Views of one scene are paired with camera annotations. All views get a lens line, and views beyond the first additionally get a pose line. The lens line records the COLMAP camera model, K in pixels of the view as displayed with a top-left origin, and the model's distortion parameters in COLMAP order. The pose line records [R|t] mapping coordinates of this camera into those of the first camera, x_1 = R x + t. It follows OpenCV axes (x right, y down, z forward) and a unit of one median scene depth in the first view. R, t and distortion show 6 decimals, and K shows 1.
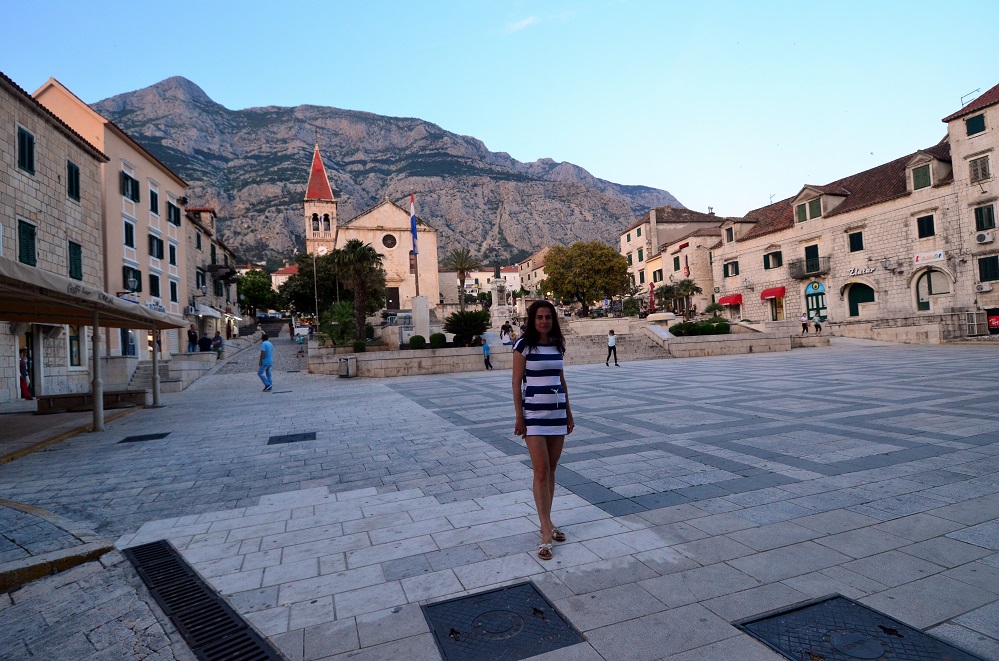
lens RADIAL K [[526.6, 0, 498.8], [0, 526.6, 348.0], [0, 0, 1]] dist [0.049277, -0.052330]
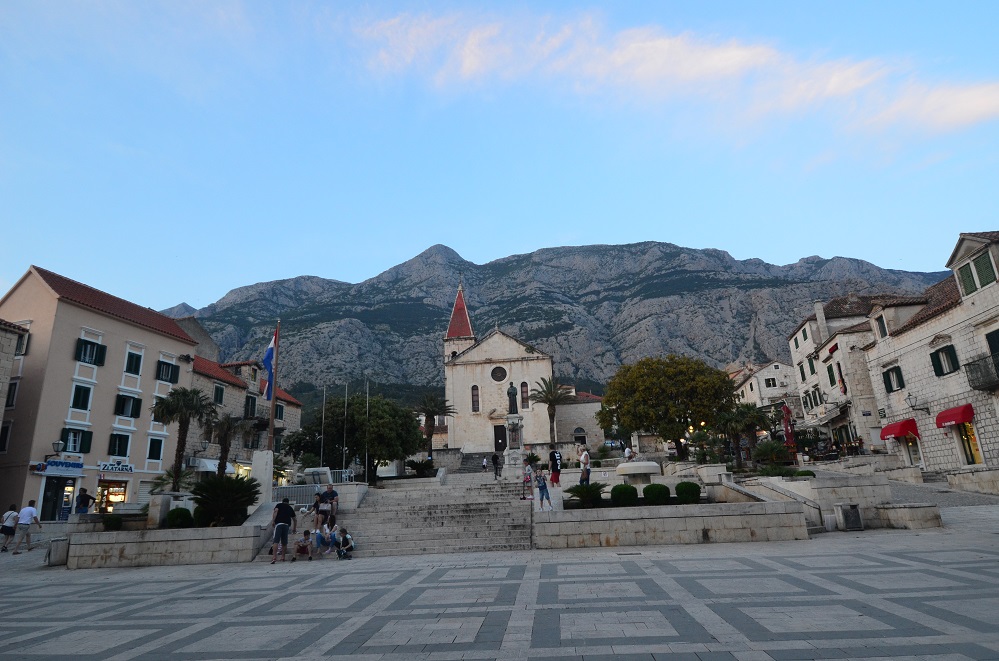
lens RADIAL K [[572.1, 0, 500.1], [0, 572.1, 346.0], [0, 0, 1]] dist [0.057831, -0.064871]
pose [[0.903604, -0.101400, -0.416194, 0.303320], [-0.000074, 0.971543, -0.236864, -0.025180], [0.428368, 0.214062, 0.877883, 0.195301]]
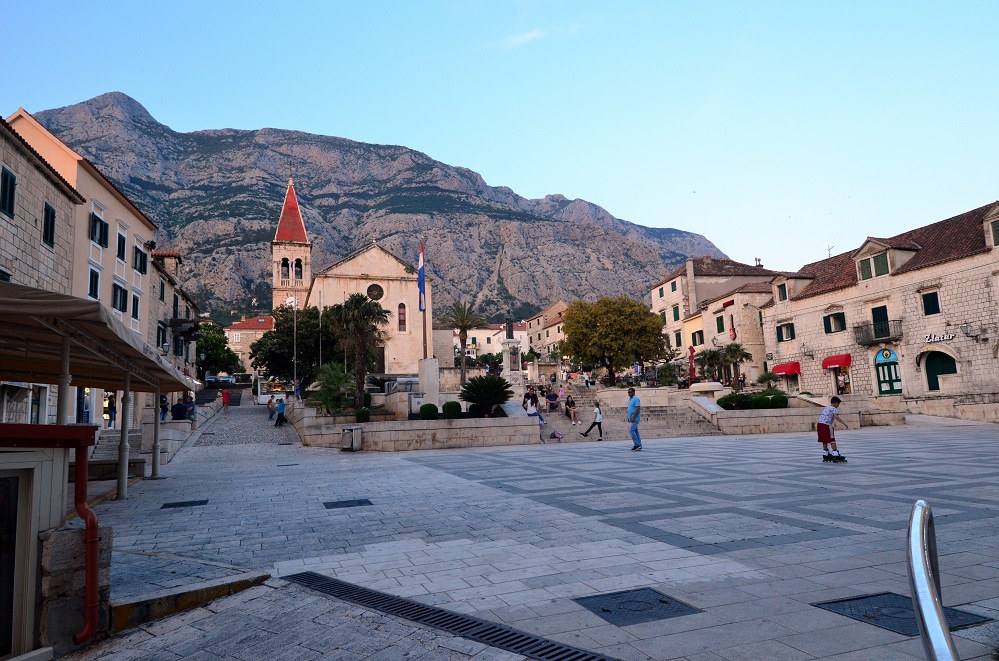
lens RADIAL K [[660.0, 0, 499.5], [0, 660.0, 348.0], [0, 0, 1]] dist [0.056911, -0.055803]
pose [[0.999880, 0.014697, 0.004960, -0.021306], [-0.014033, 0.993329, -0.114456, 0.003762], [-0.006609, 0.114373, 0.993416, -0.043941]]
